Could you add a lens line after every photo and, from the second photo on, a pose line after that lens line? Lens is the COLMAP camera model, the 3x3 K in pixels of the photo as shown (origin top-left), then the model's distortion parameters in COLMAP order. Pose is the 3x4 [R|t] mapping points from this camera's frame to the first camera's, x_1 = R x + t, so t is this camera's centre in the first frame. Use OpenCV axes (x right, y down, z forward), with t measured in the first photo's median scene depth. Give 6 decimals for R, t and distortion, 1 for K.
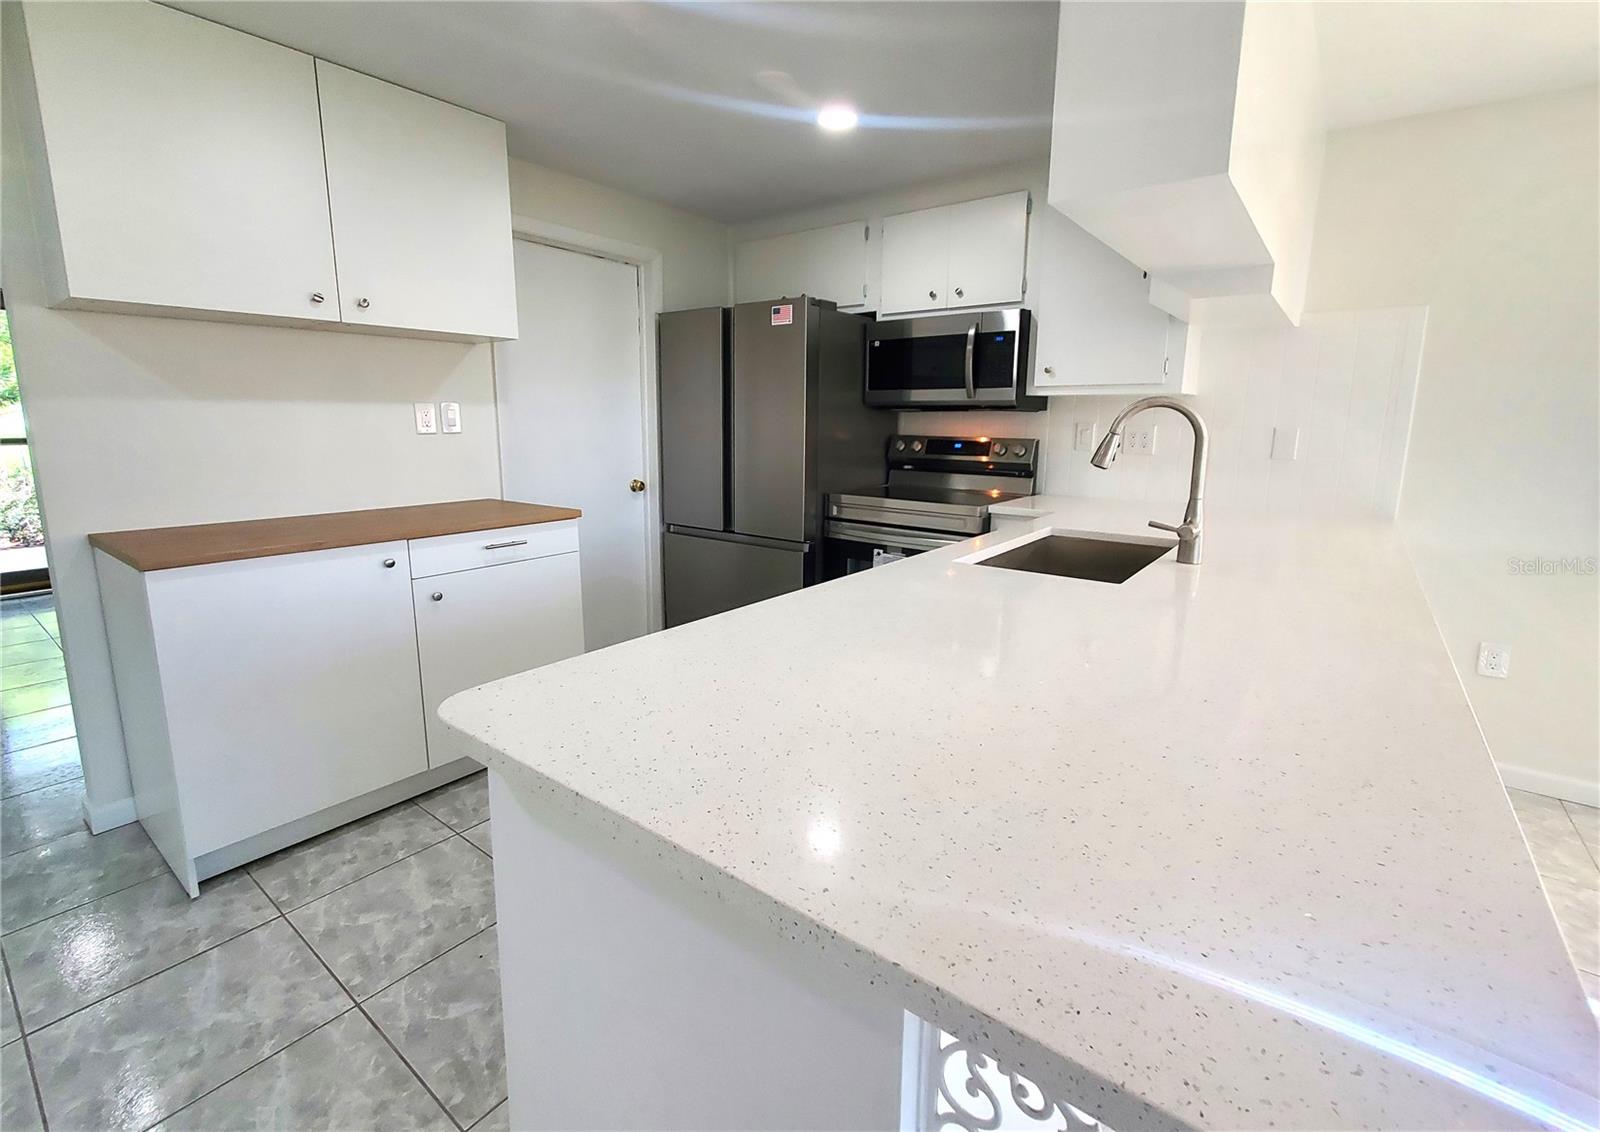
lens RADIAL K [[696.6, 0, 793.0], [0, 696.6, 544.2], [0, 0, 1]] dist [0.004070, -0.000991]
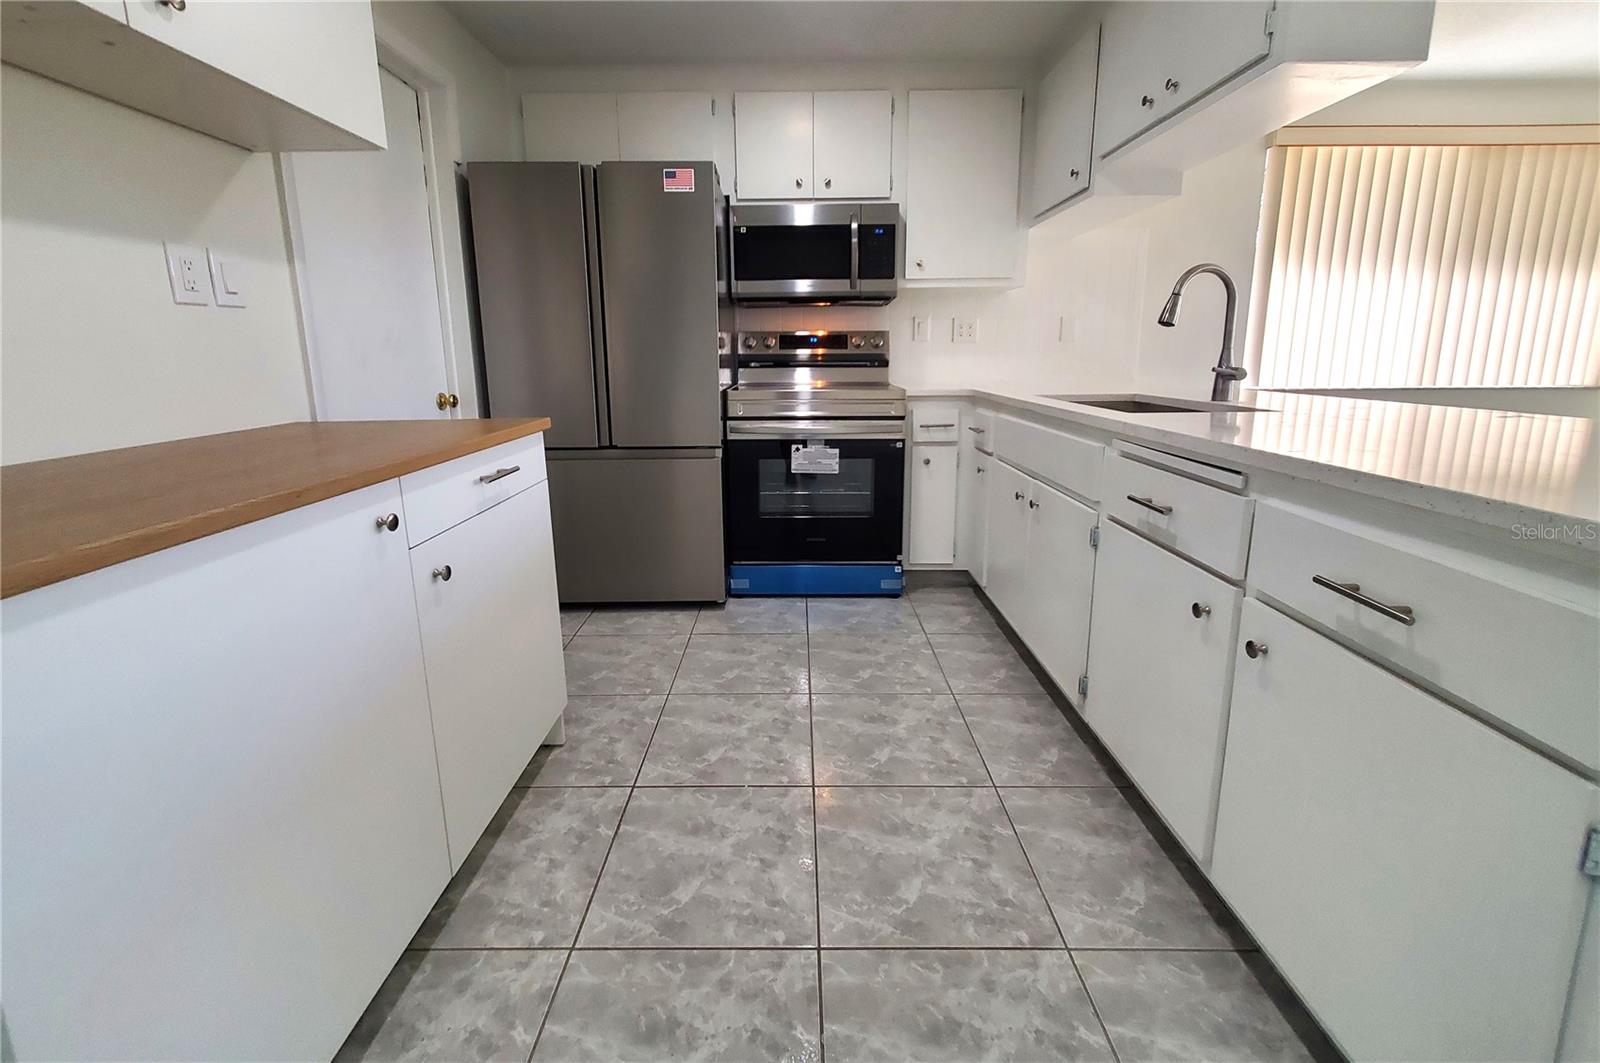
lens RADIAL K [[650.6, 0, 785.8], [0, 650.6, 477.9], [0, 0, 1]] dist [0.006798, -0.001047]
pose [[0.799447, -0.129402, 0.586635, -0.450645], [0.121776, 0.991159, 0.052681, 0.003843], [-0.588265, 0.029322, 0.808136, 0.313371]]
